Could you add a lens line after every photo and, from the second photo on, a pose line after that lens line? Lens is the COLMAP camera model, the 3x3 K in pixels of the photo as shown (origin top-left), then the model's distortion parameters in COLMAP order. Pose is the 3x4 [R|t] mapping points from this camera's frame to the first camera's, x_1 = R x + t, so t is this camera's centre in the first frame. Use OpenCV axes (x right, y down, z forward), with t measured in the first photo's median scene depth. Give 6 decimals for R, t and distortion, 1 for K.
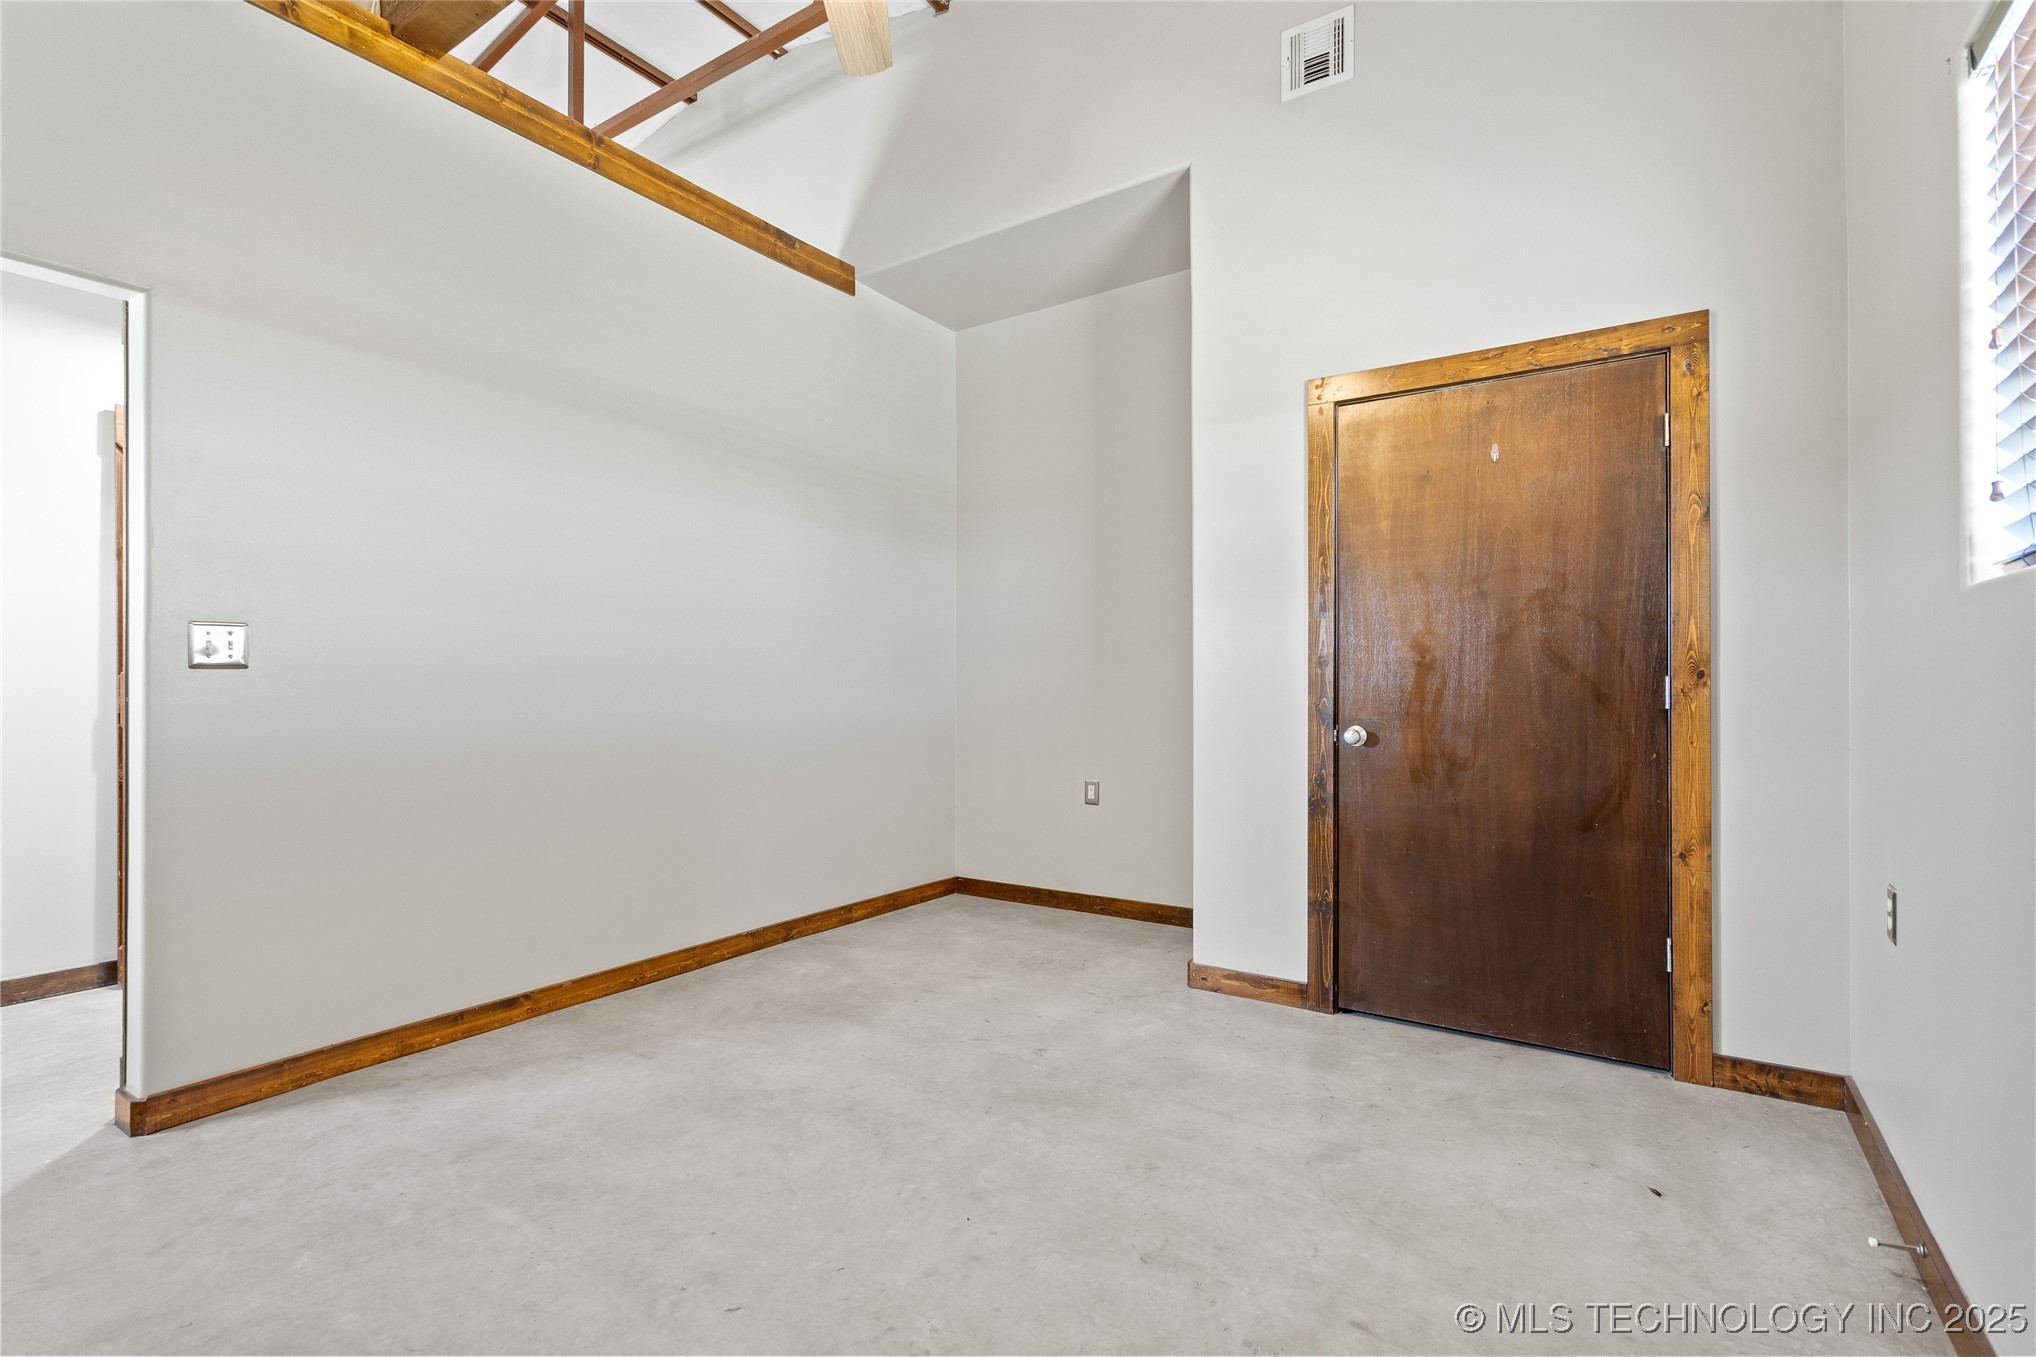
lens RADIAL K [[937.7, 0, 1018.0], [0, 937.7, 678.5], [0, 0, 1]] dist [-0.001746, 0.000852]
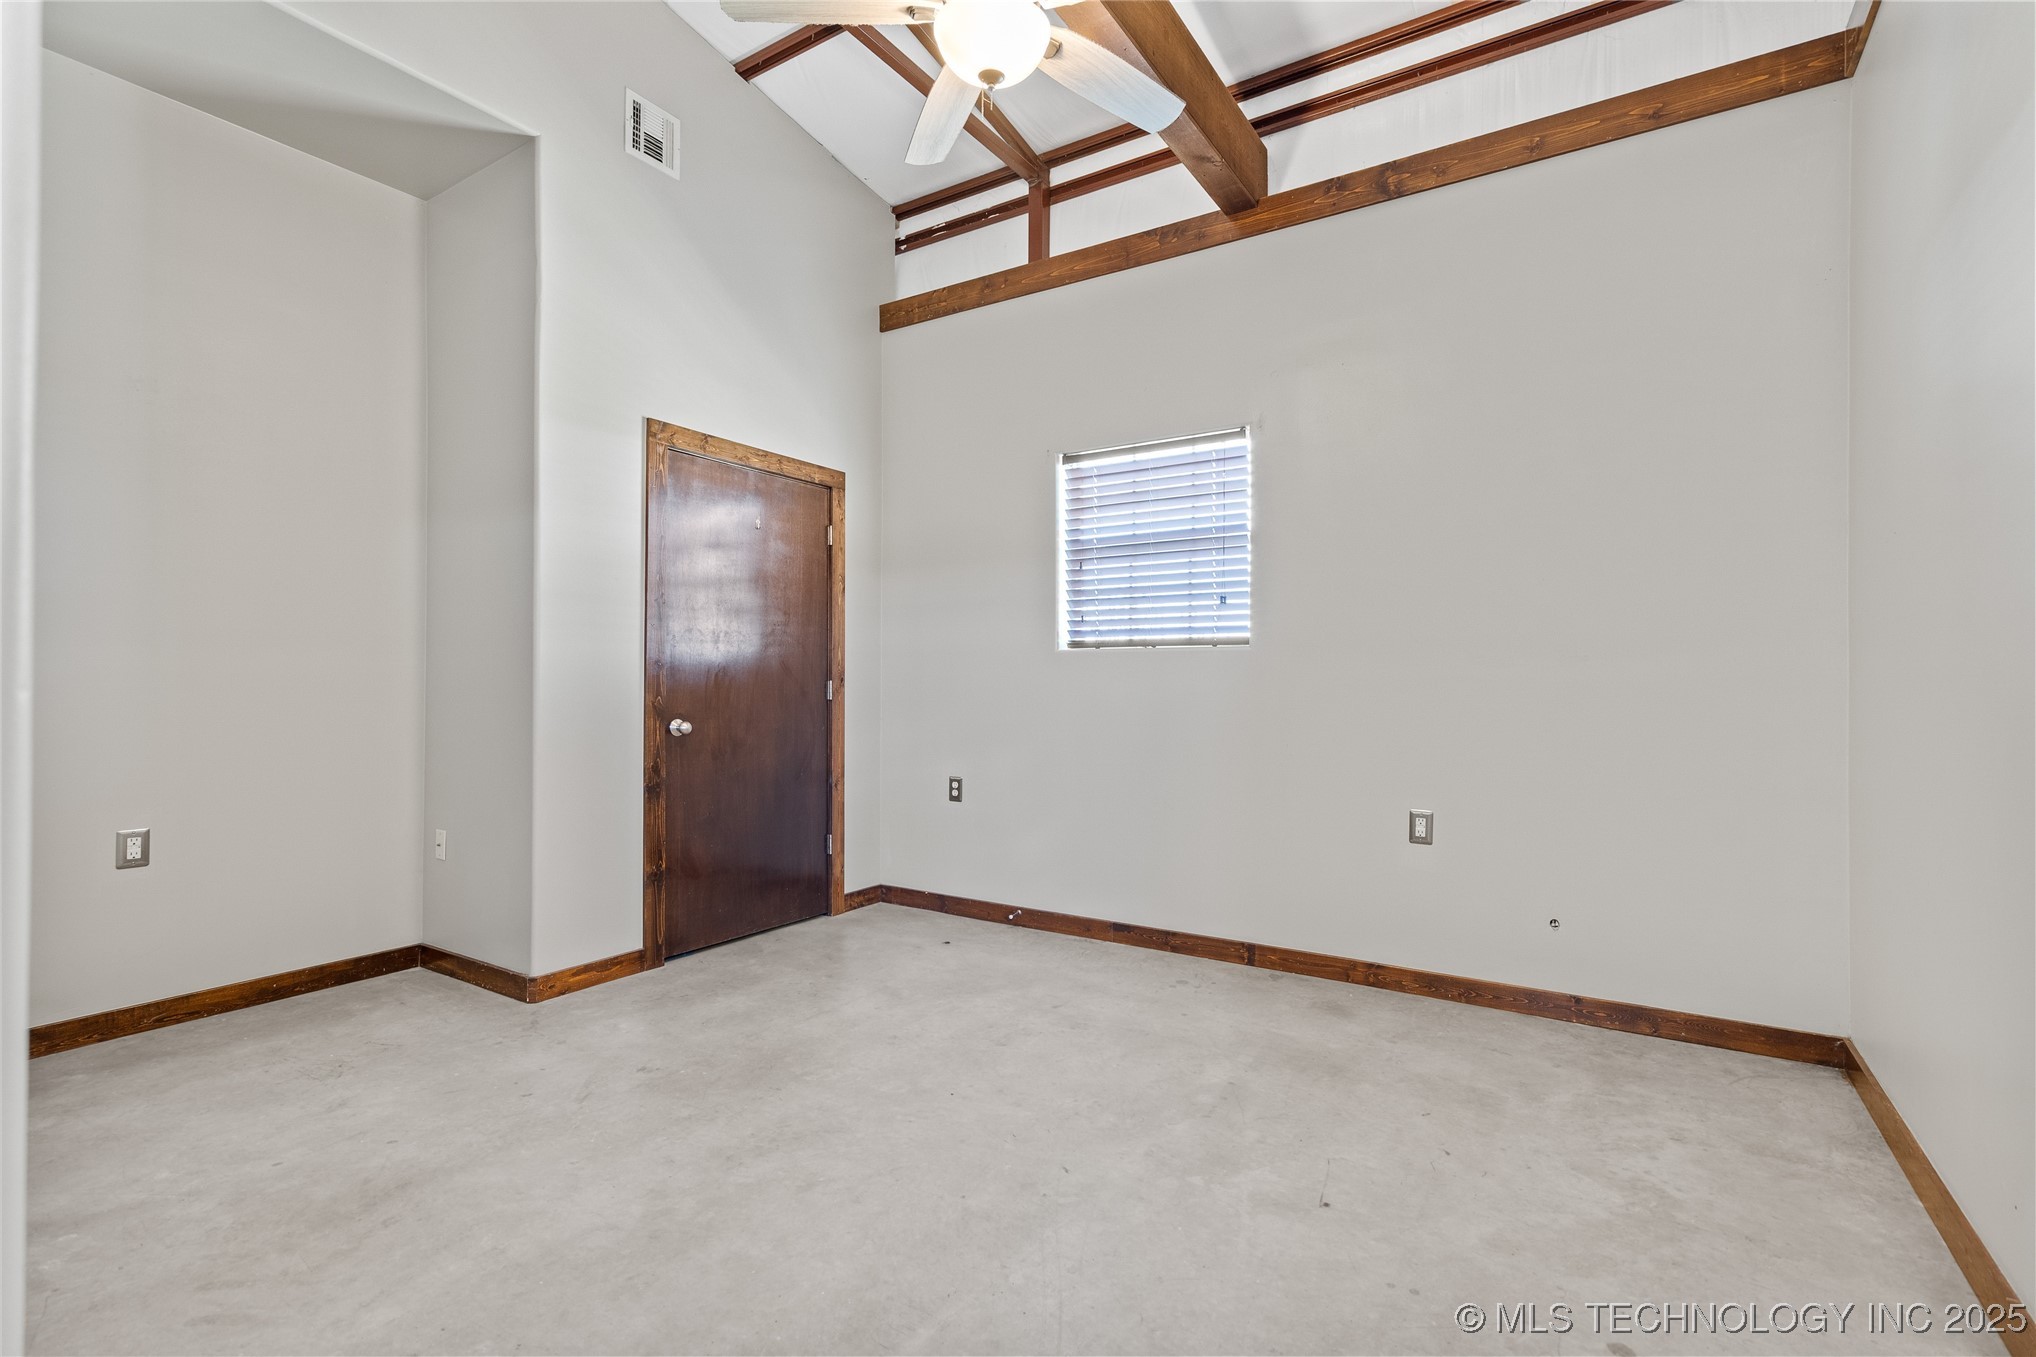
lens RADIAL K [[937.7, 0, 1018.0], [0, 937.7, 678.5], [0, 0, 1]] dist [-0.001746, 0.000852]
pose [[-0.016136, 0.006621, 0.999848, -0.999143], [-0.010995, 0.999916, -0.006798, 0.001538], [-0.999809, -0.011103, -0.016062, 0.680968]]
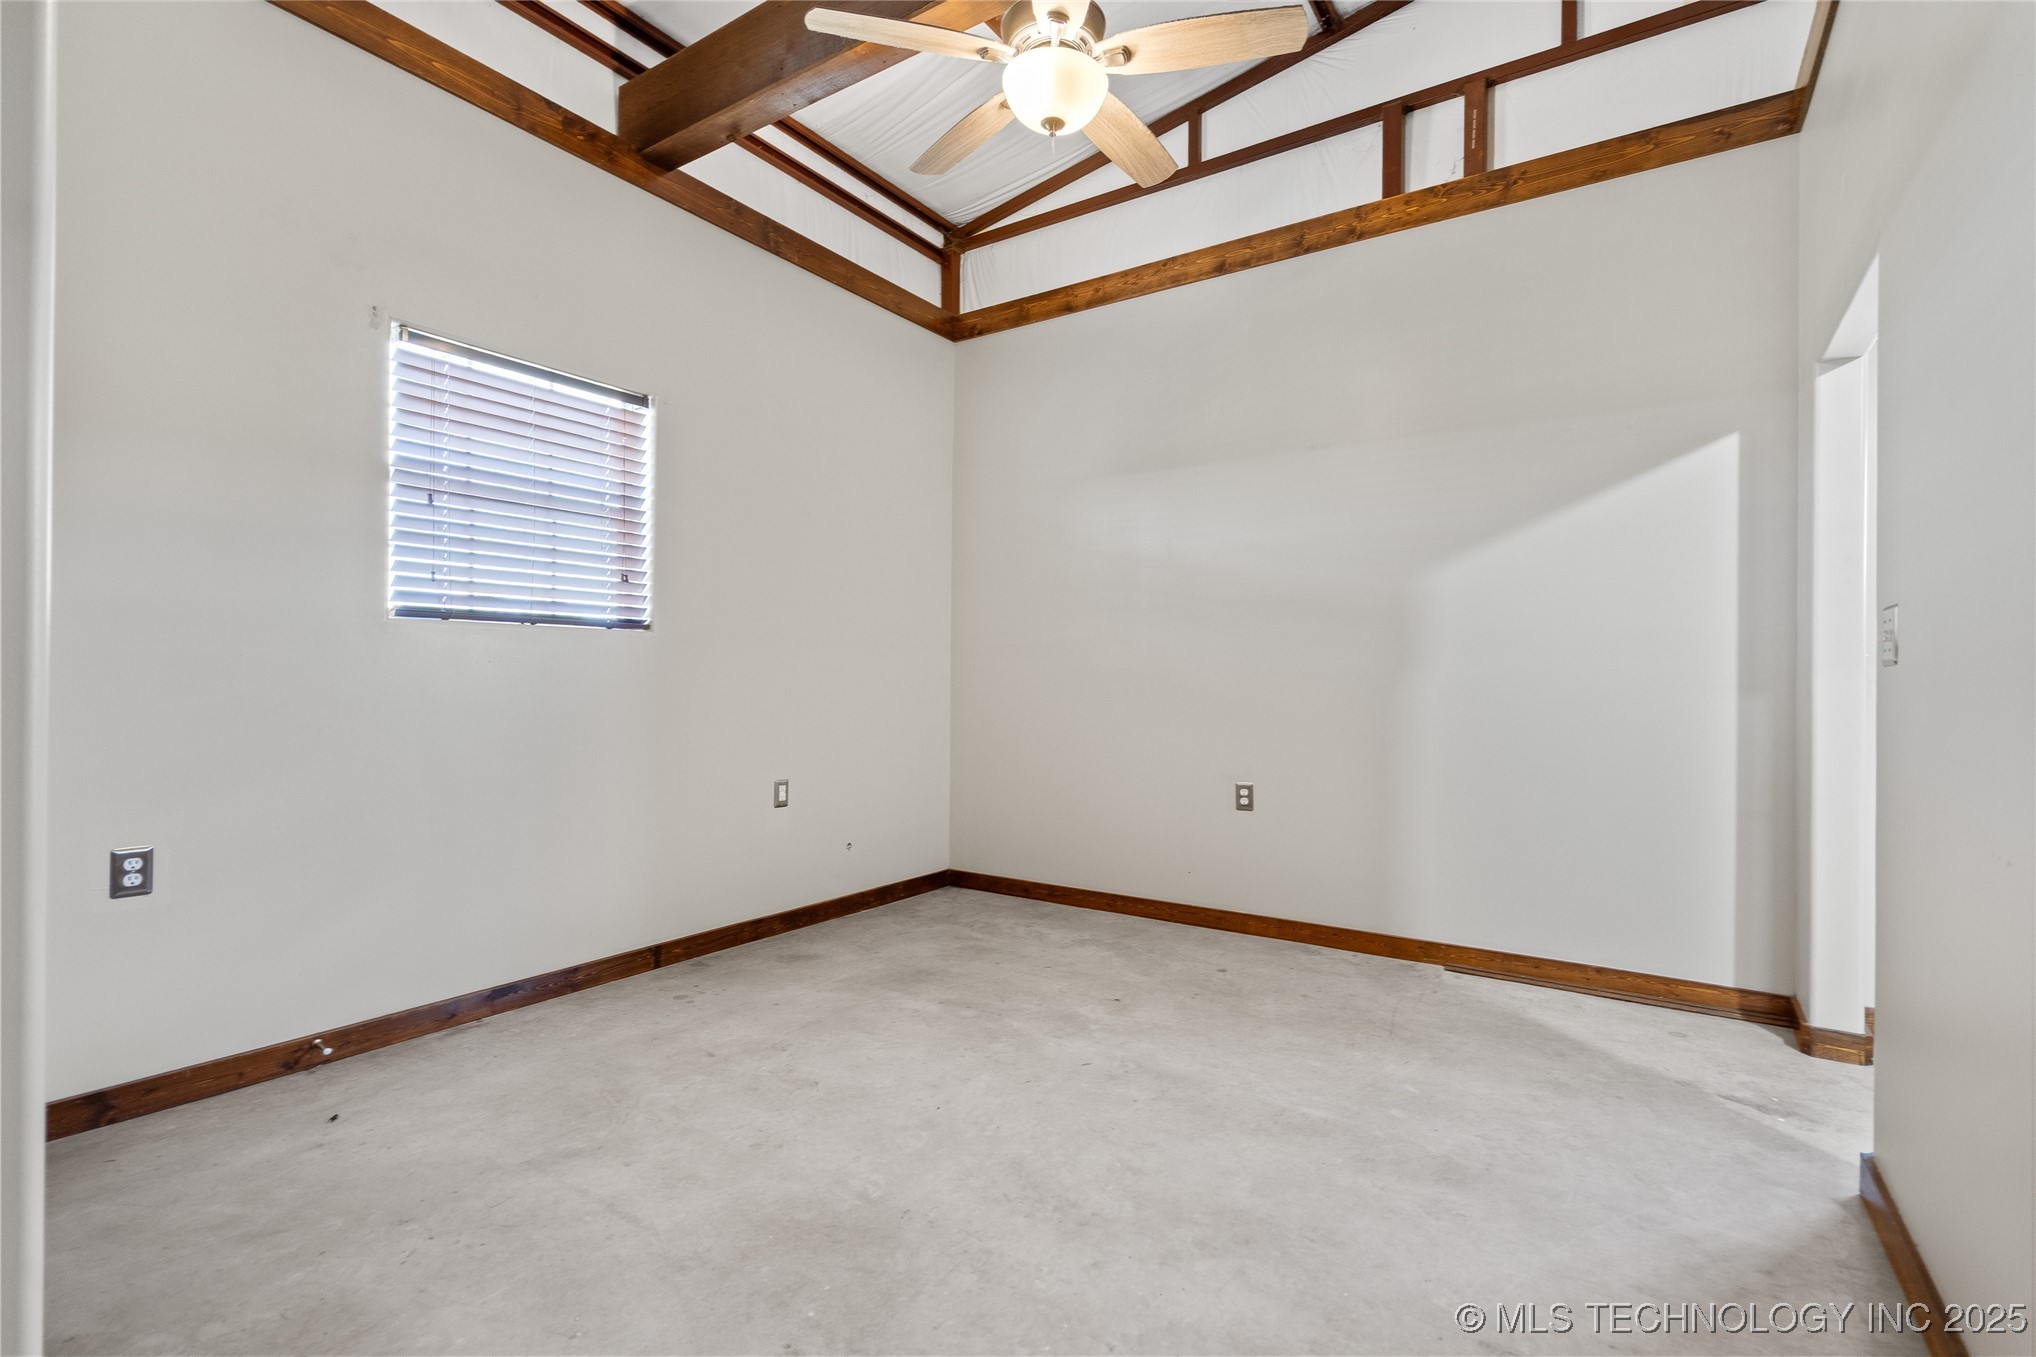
lens RADIAL K [[937.7, 0, 1018.0], [0, 937.7, 678.5], [0, 0, 1]] dist [-0.001746, 0.000852]
pose [[-0.999966, -0.008047, 0.001833, -0.113913], [-0.008059, 0.999943, -0.006970, 0.011136], [-0.001777, -0.006984, -0.999974, 1.635309]]
